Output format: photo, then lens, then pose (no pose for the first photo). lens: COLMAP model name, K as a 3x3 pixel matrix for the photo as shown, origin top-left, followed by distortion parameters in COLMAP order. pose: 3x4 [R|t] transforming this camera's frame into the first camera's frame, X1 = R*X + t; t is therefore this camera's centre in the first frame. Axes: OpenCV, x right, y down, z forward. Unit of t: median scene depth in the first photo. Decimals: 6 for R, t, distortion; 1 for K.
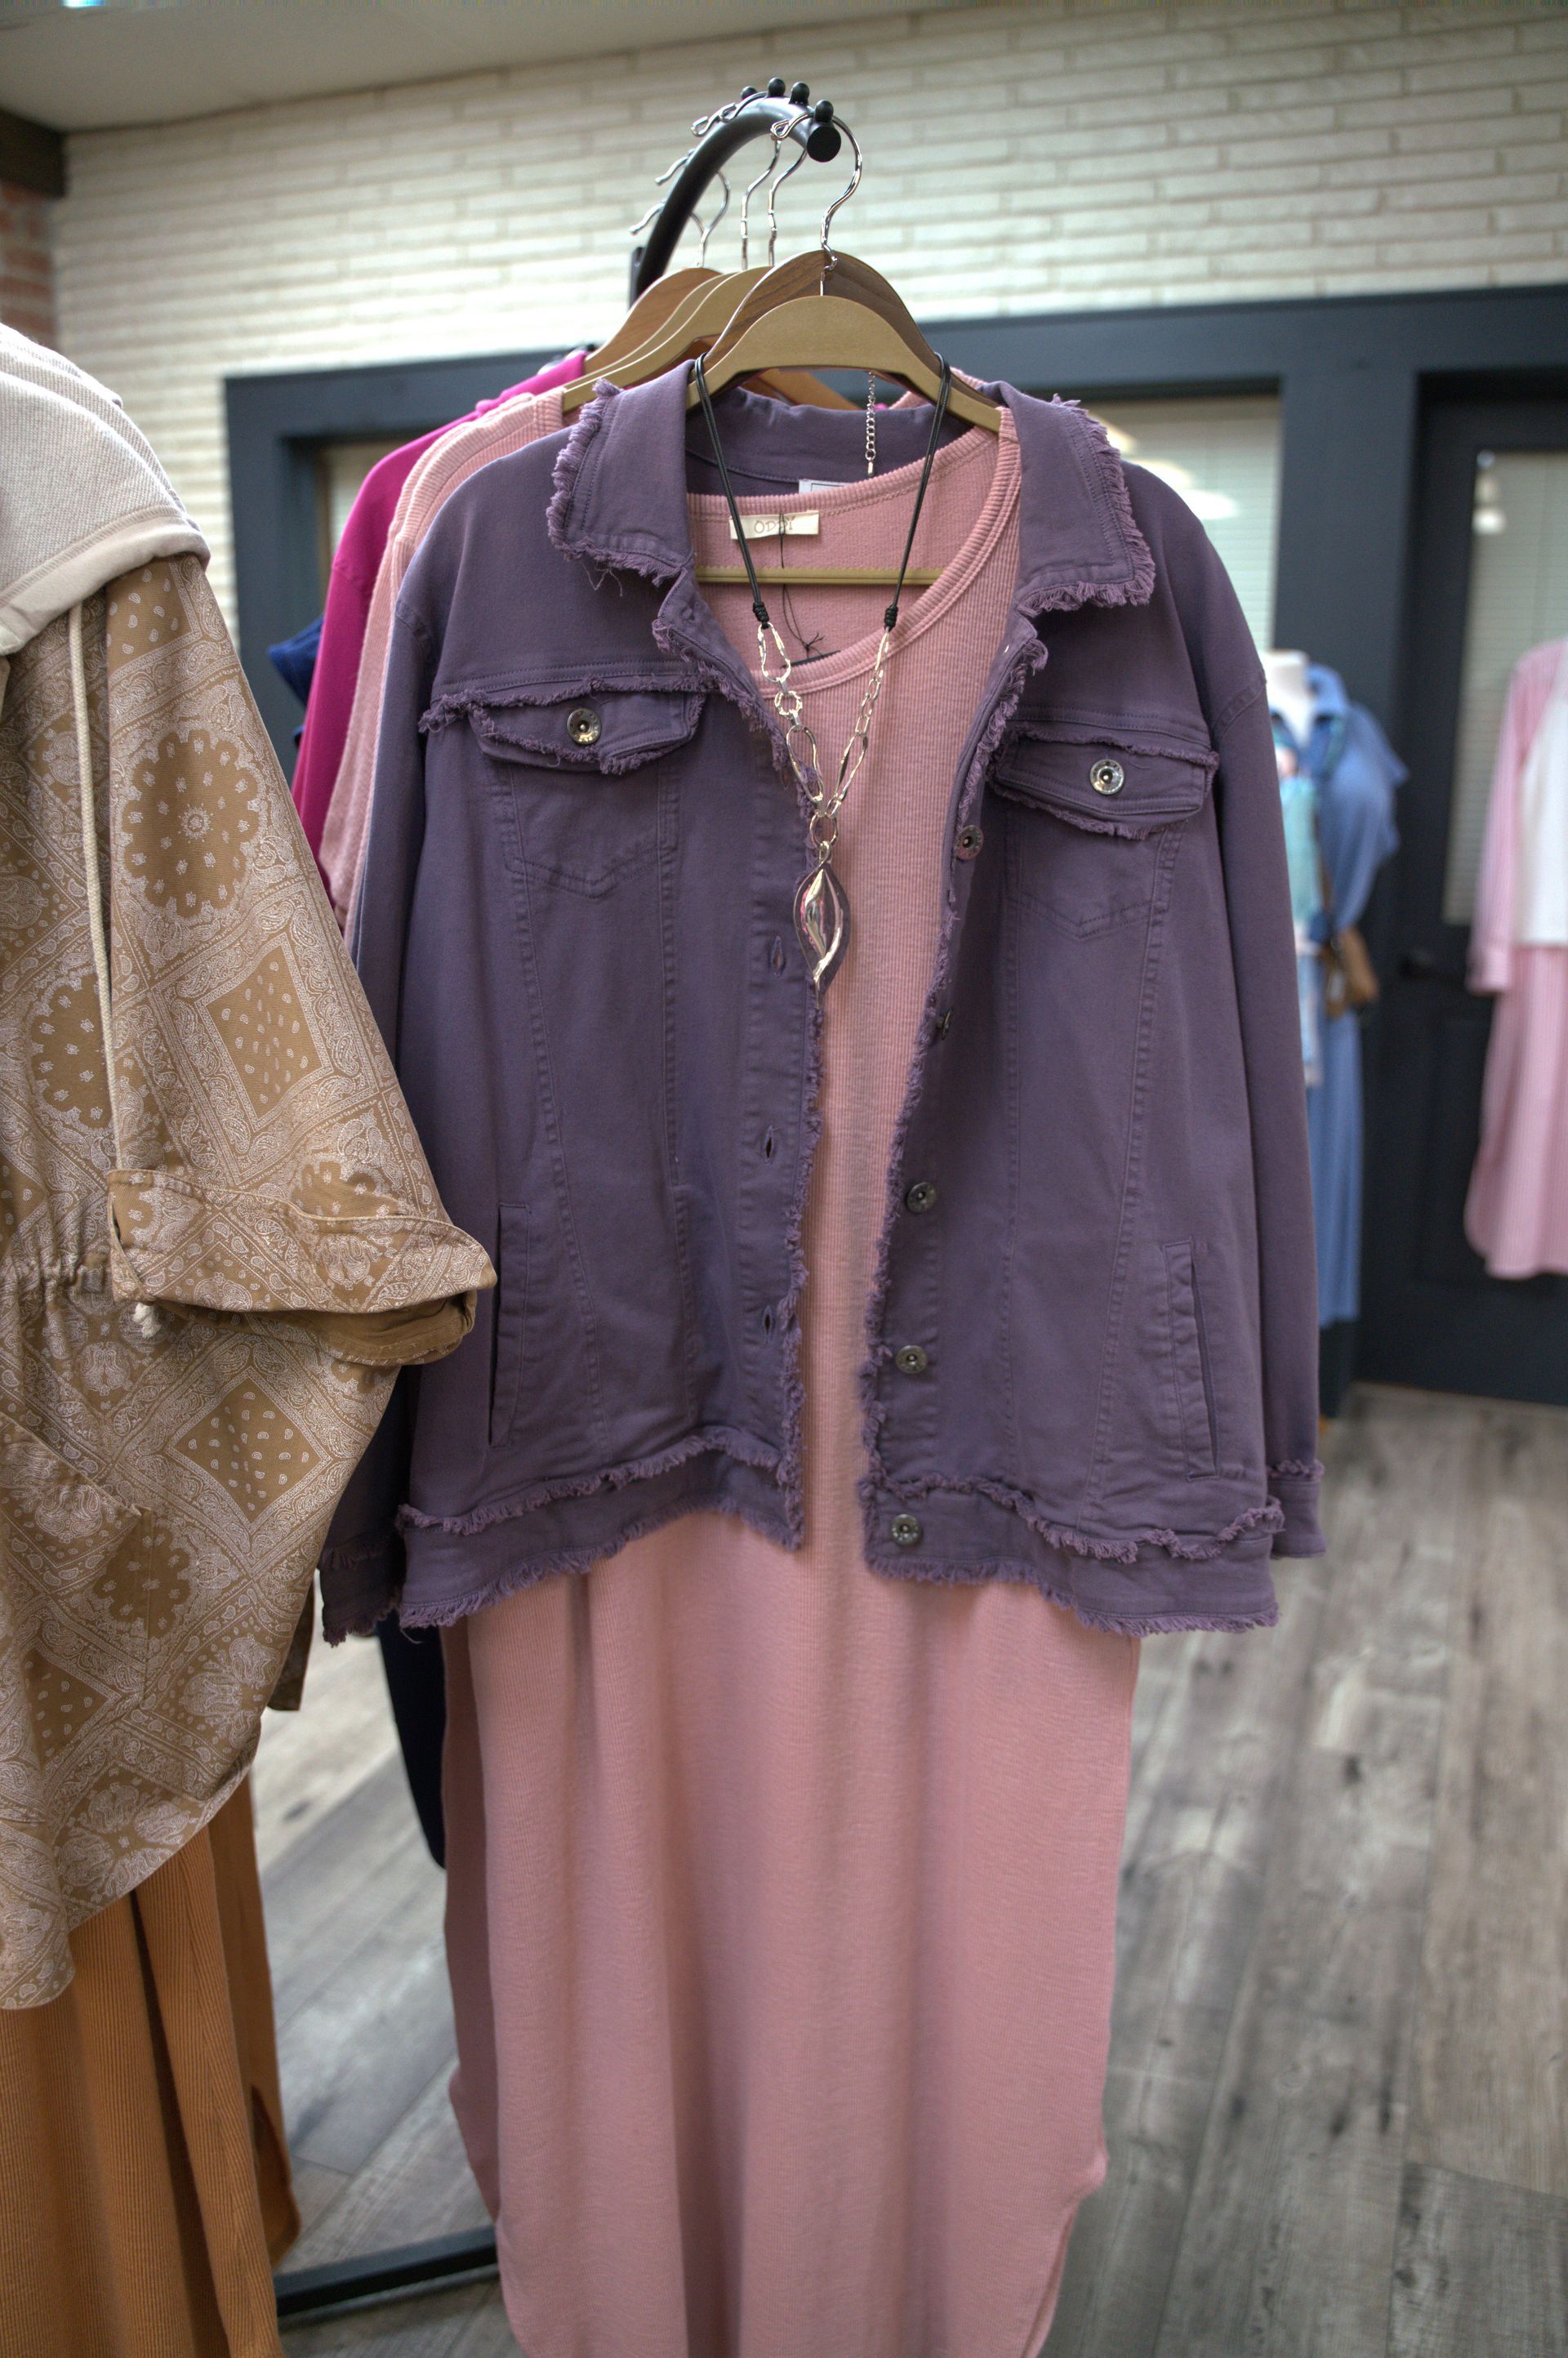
lens RADIAL K [[1885.2, 0, 788.2], [0, 1885.2, 1178.0], [0, 0, 1]] dist [-0.112935, 0.088255]
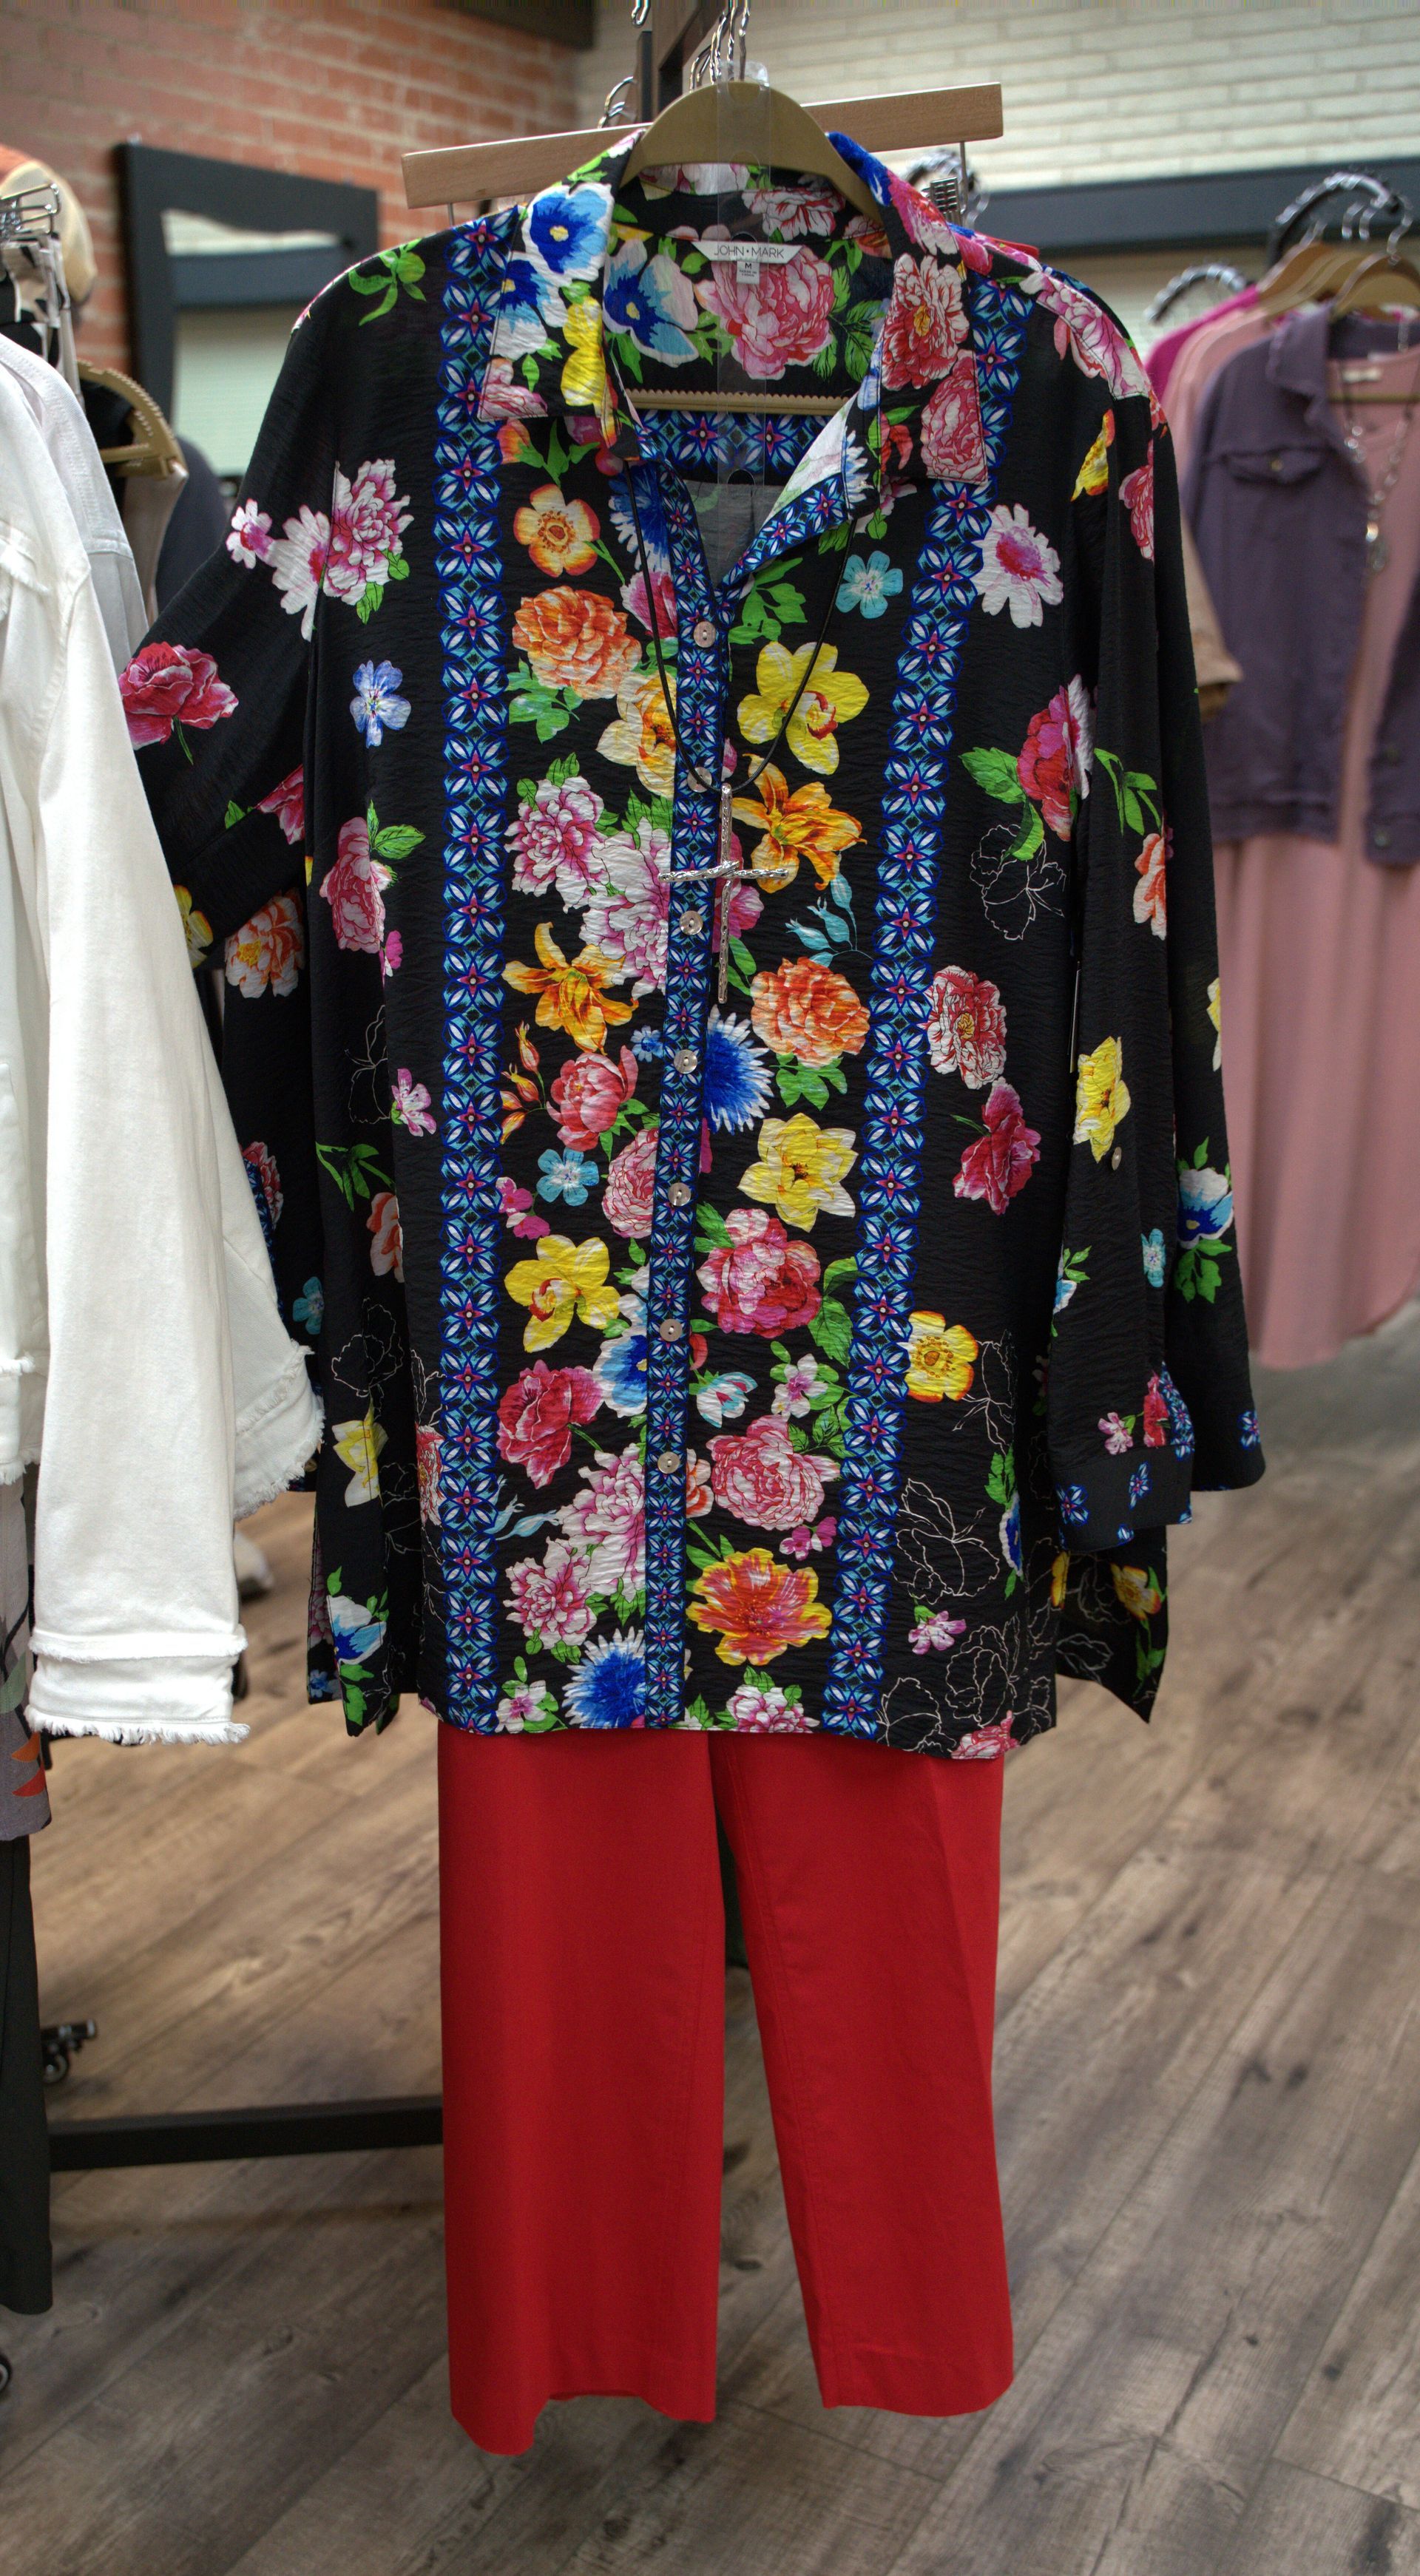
lens RADIAL K [[2429.0, 0, 639.9], [0, 2429.0, 1438.7], [0, 0, 1]] dist [-0.043115, 0.024251]
pose [[0.985634, 0.045732, -0.162585, -0.356926], [-0.029256, 0.994321, 0.102320, 0.727164], [0.166341, -0.096094, 0.981375, -2.338588]]
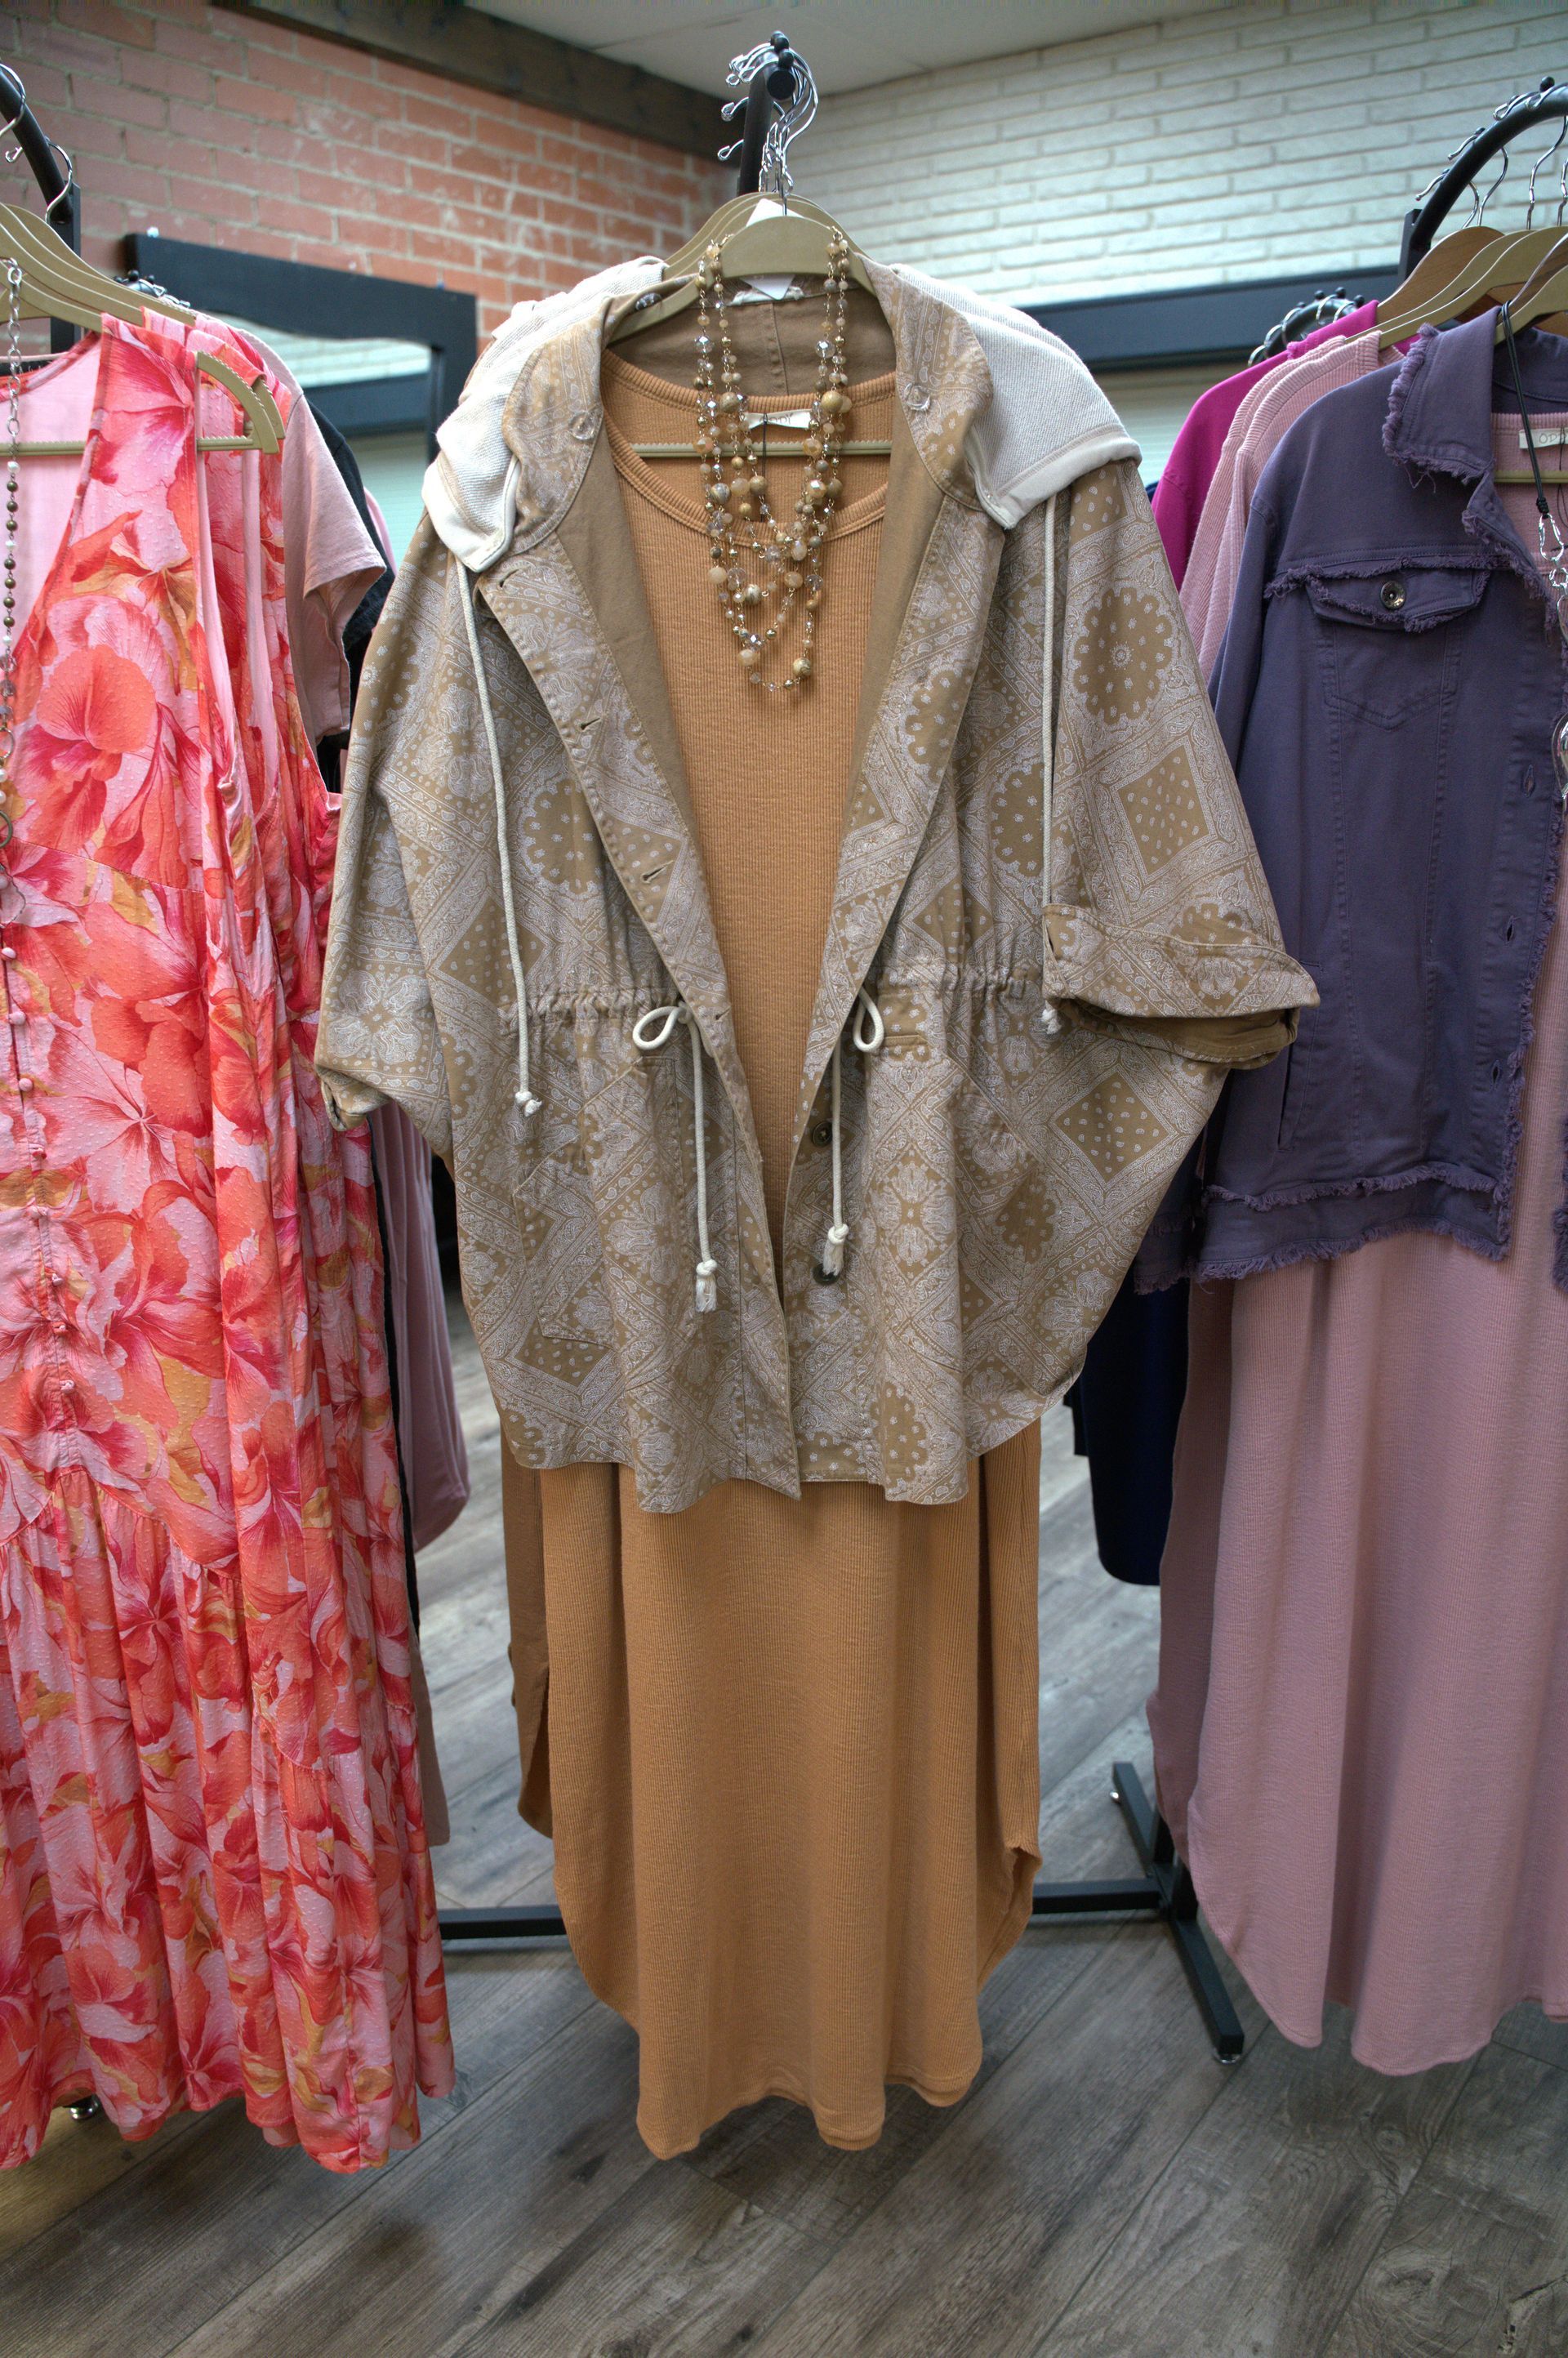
lens RADIAL K [[1885.2, 0, 795.6], [0, 1885.2, 1186.6], [0, 0, 1]] dist [-0.112935, 0.088255]
pose [[0.963817, 0.069210, -0.257422, -0.152677], [-0.060544, 0.997305, 0.041449, 0.143165], [0.259597, -0.024364, 0.965410, -0.364826]]
